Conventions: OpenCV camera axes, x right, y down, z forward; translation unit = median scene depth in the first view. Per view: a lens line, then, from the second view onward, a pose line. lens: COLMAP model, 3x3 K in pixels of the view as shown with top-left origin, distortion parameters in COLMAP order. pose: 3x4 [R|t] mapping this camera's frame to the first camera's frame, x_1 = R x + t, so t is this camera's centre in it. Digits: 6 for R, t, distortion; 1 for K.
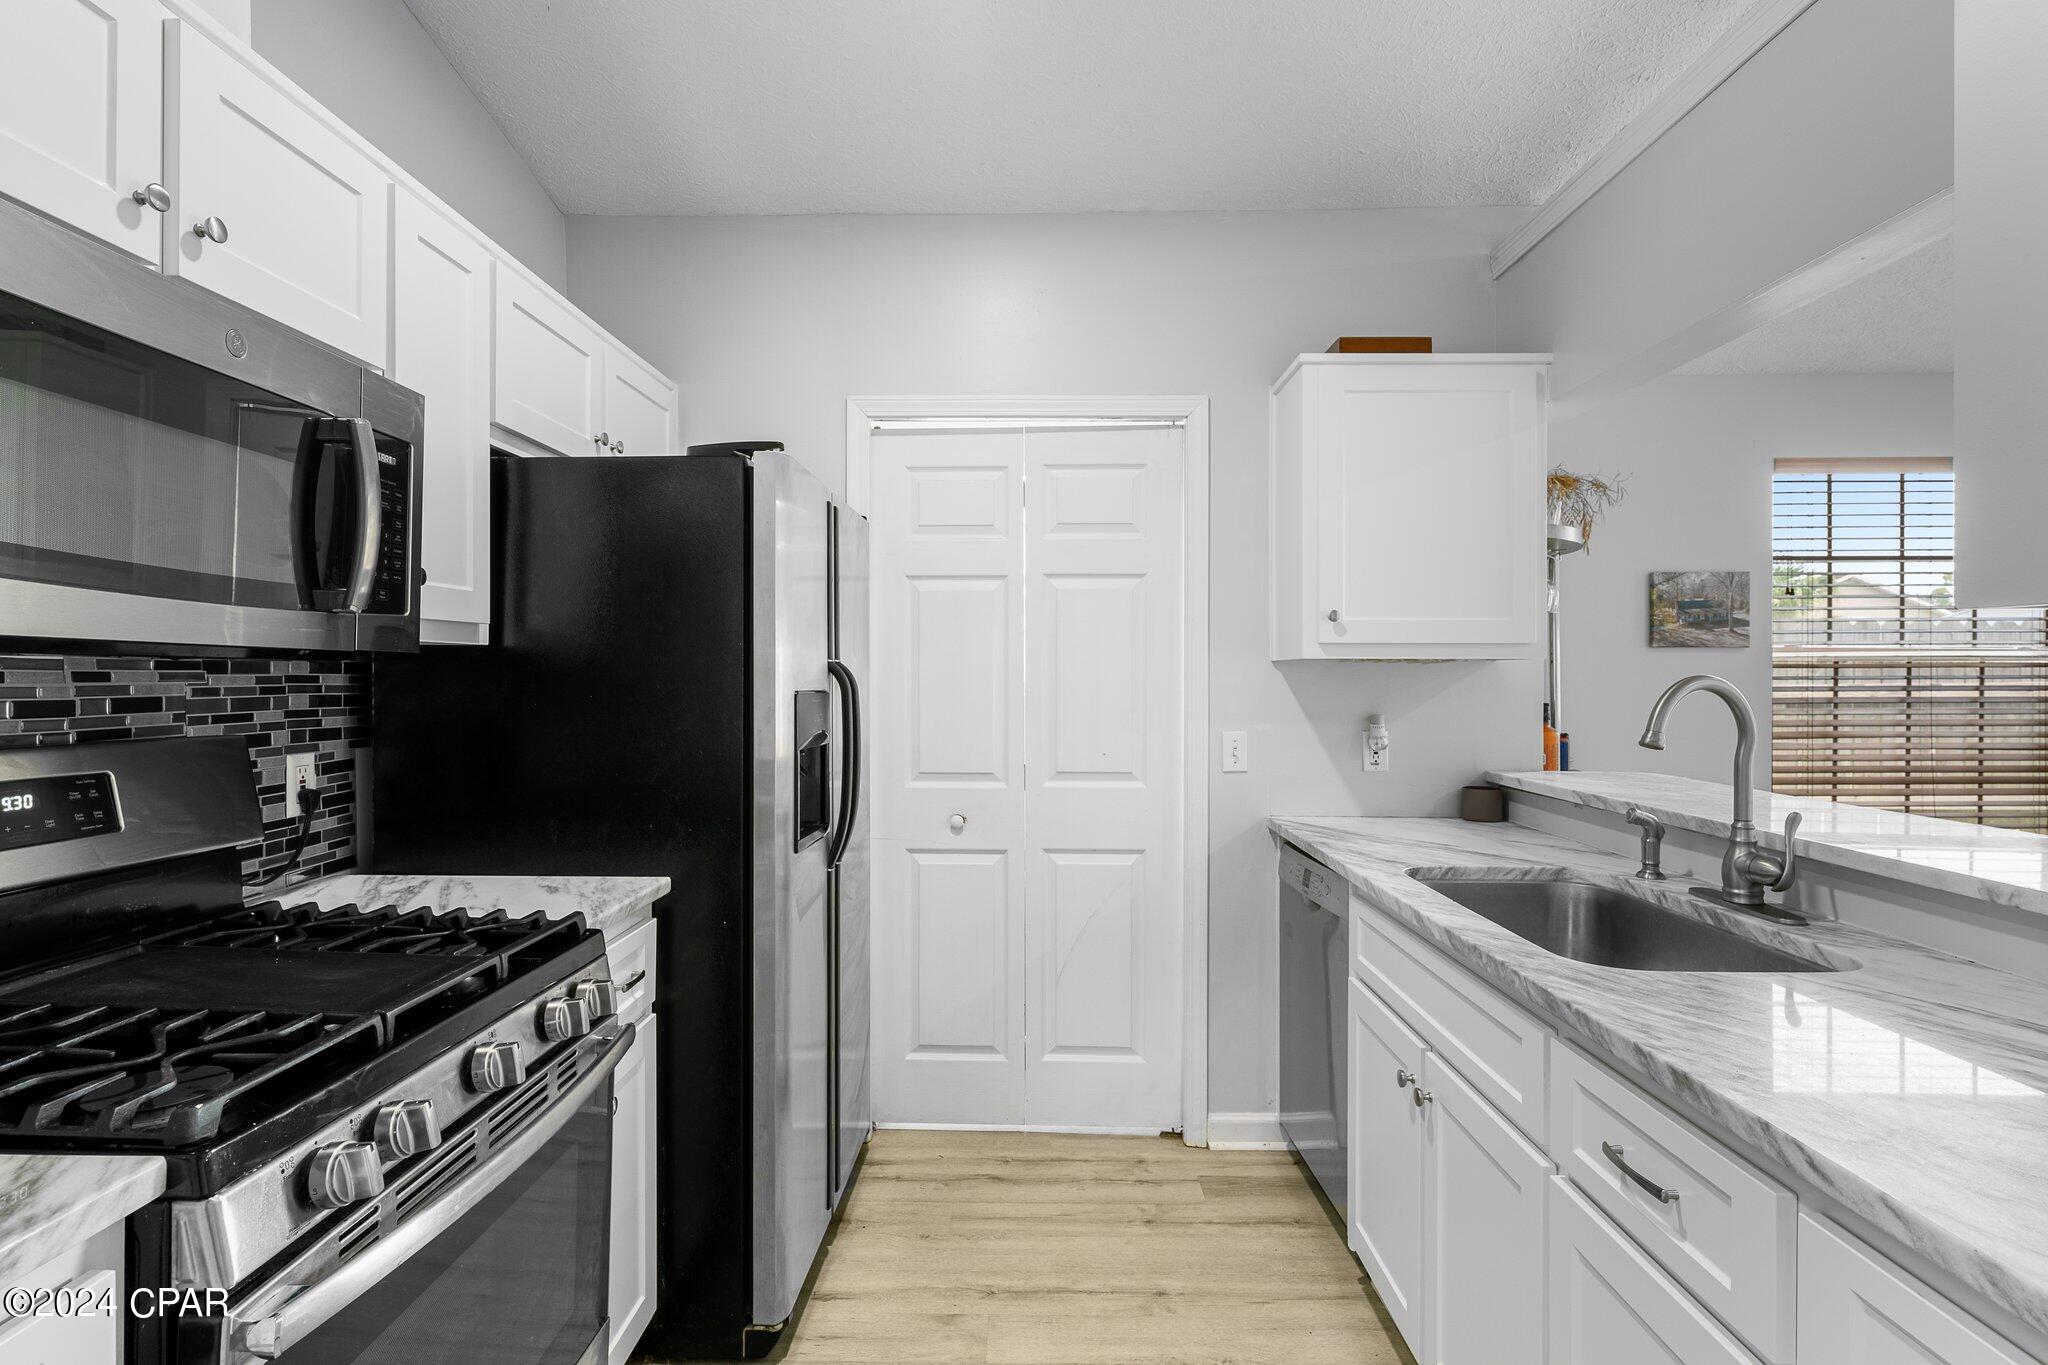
lens RADIAL K [[1031.6, 0, 1028.7], [0, 1031.6, 677.1], [0, 0, 1]] dist [0.000220, -0.002874]
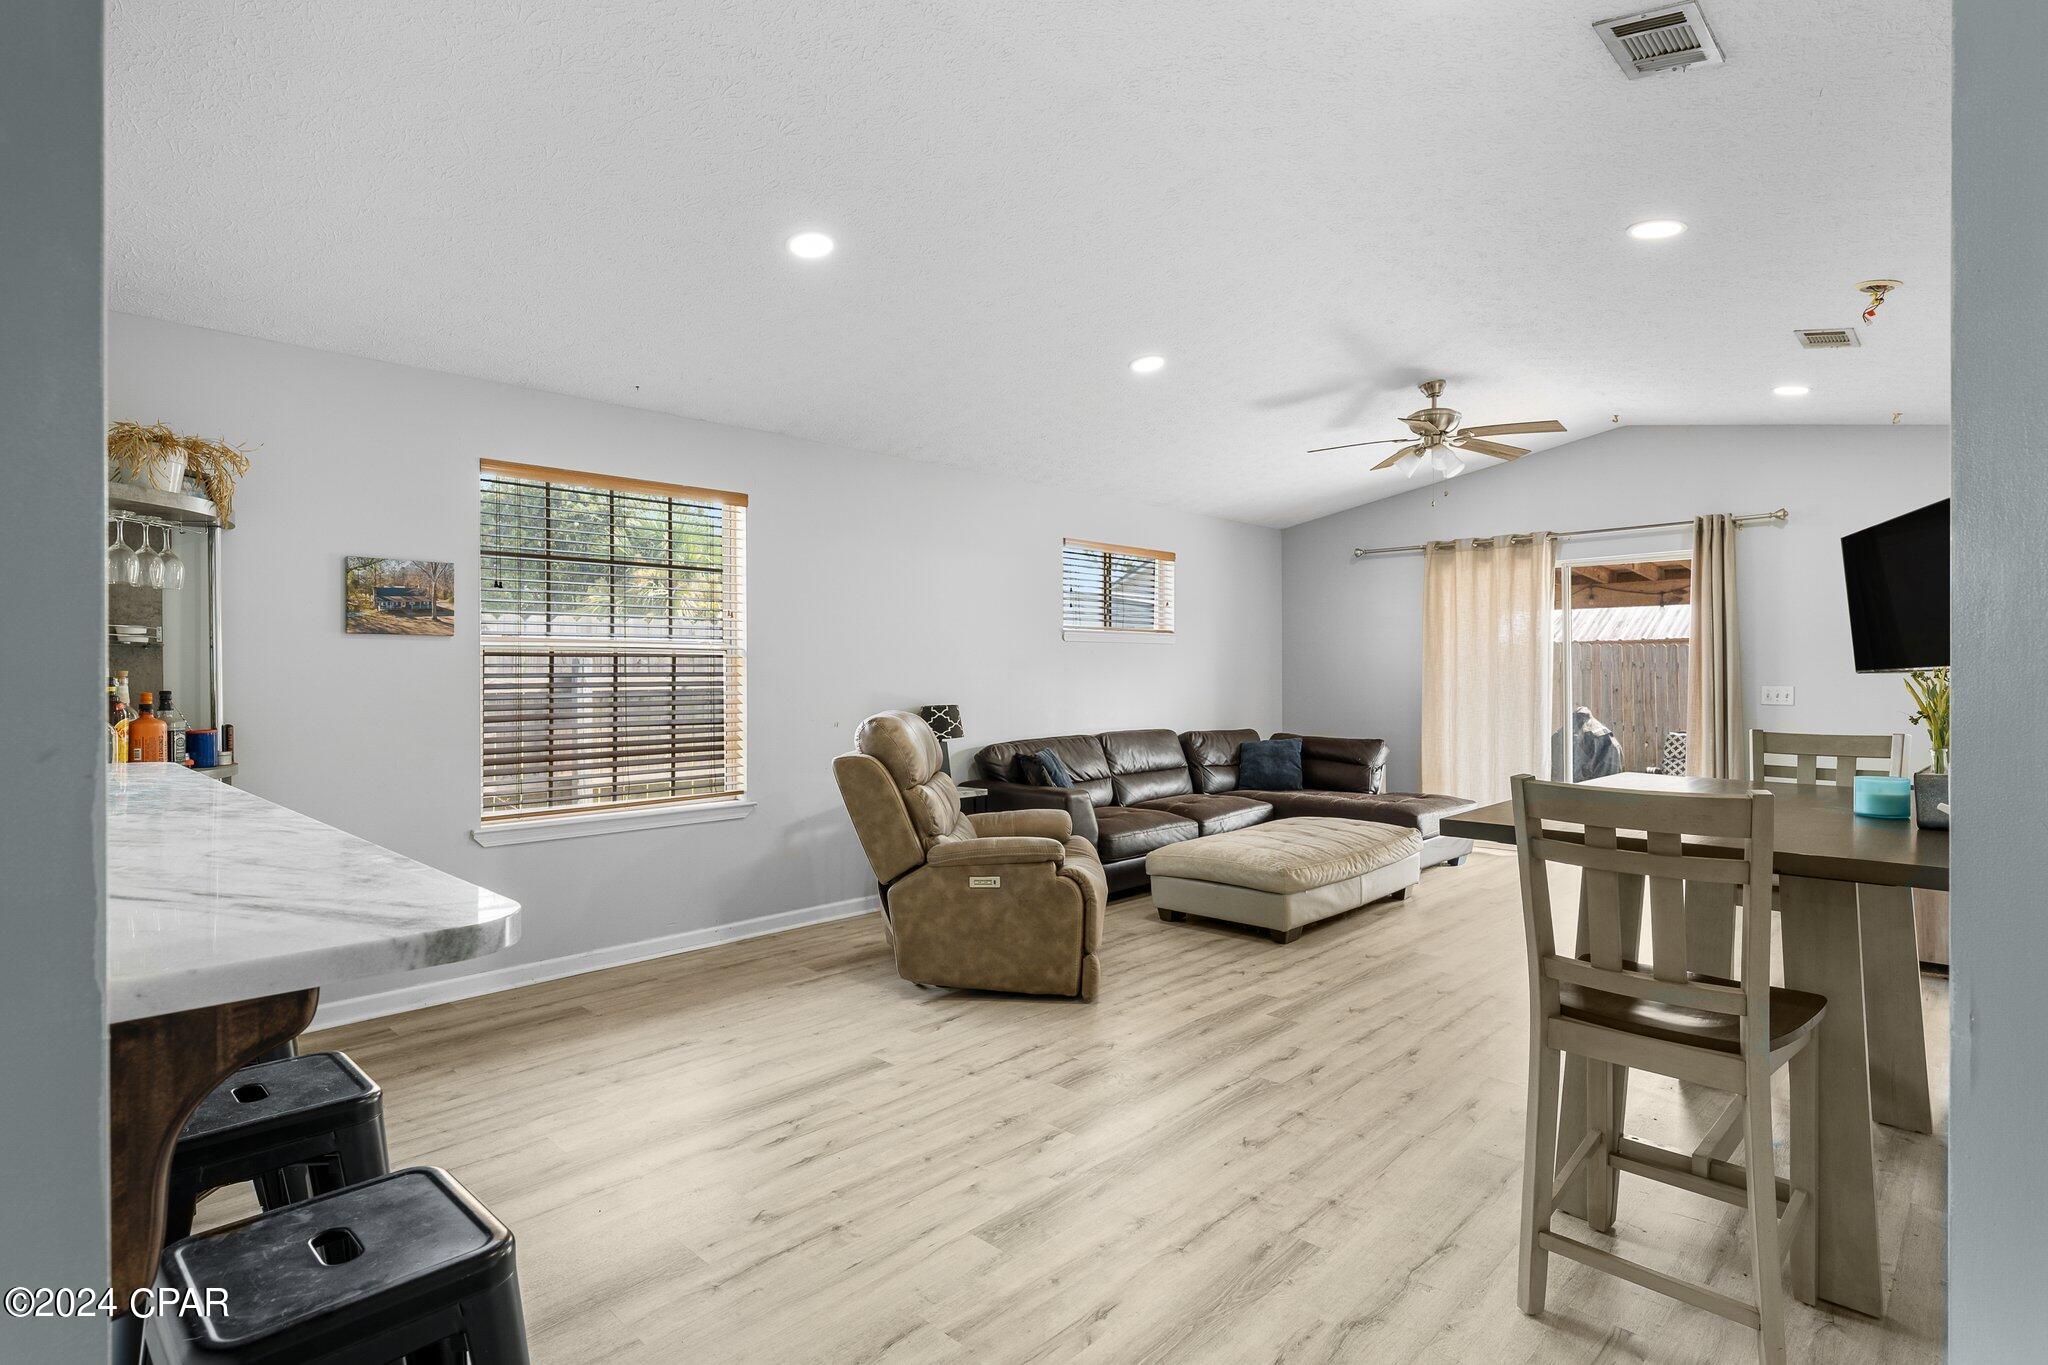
lens RADIAL K [[1031.6, 0, 1005.4], [0, 1031.6, 681.4], [0, 0, 1]] dist [0.000220, -0.002874]
pose [[0.705612, -0.005386, 0.708578, 0.425646], [0.004804, 0.999984, 0.002817, 0.021005], [-0.708582, 0.001416, 0.705627, -0.164347]]
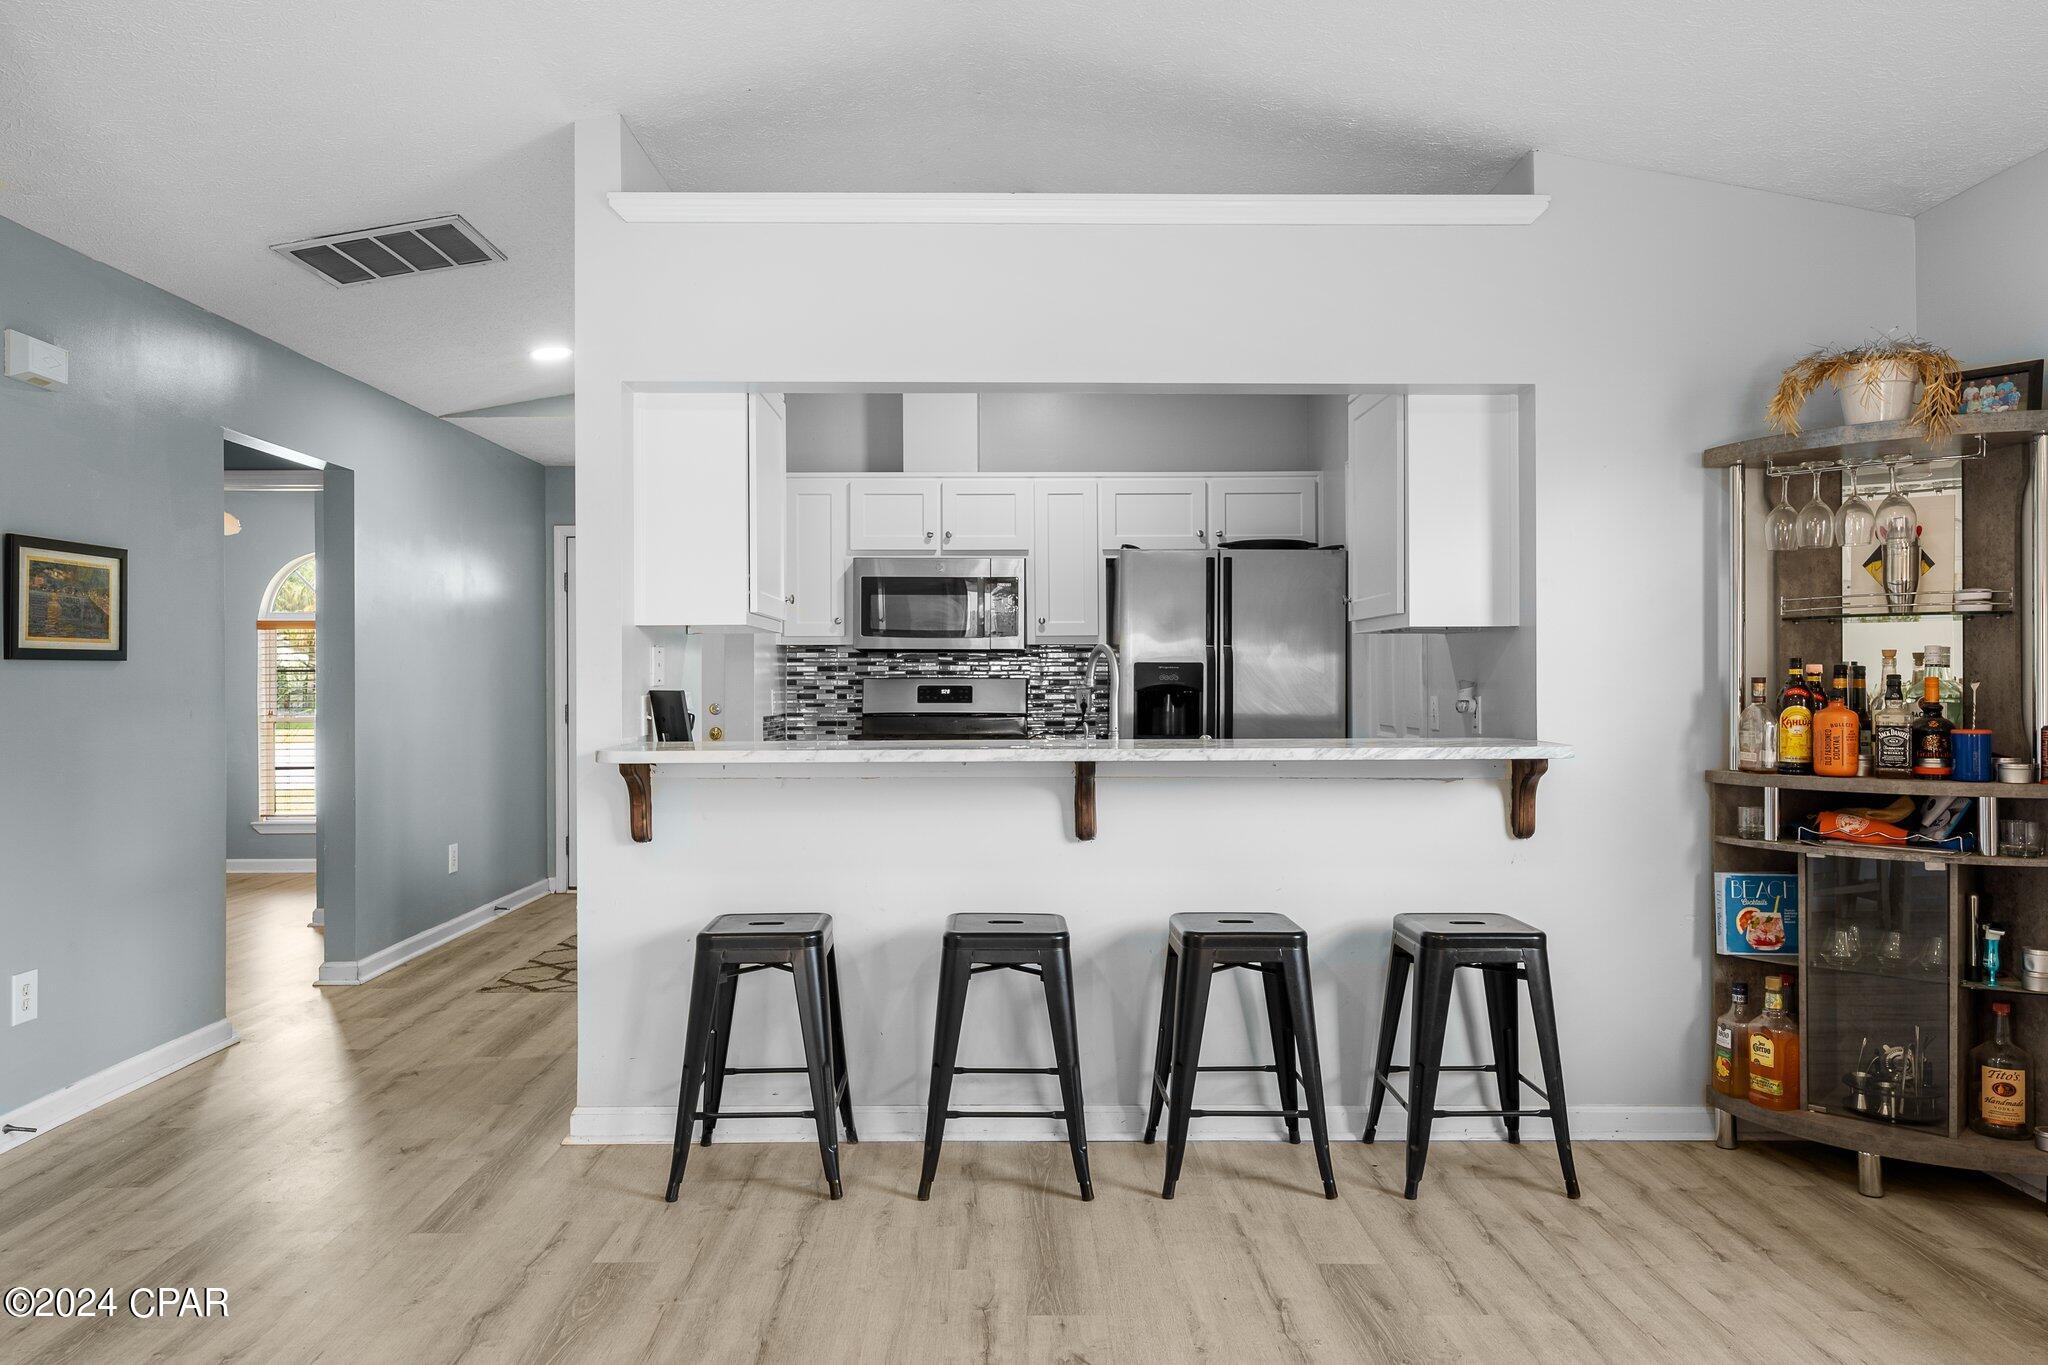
lens RADIAL K [[1378.2, 0, 1032.6], [0, 1378.2, 671.5], [0, 0, 1]] dist [0.001681, -0.001128]
pose [[0.022210, -0.008294, -0.999719, 1.587742], [0.003369, 0.999961, -0.008221, 0.032616], [0.999748, -0.003185, 0.022237, 0.445546]]
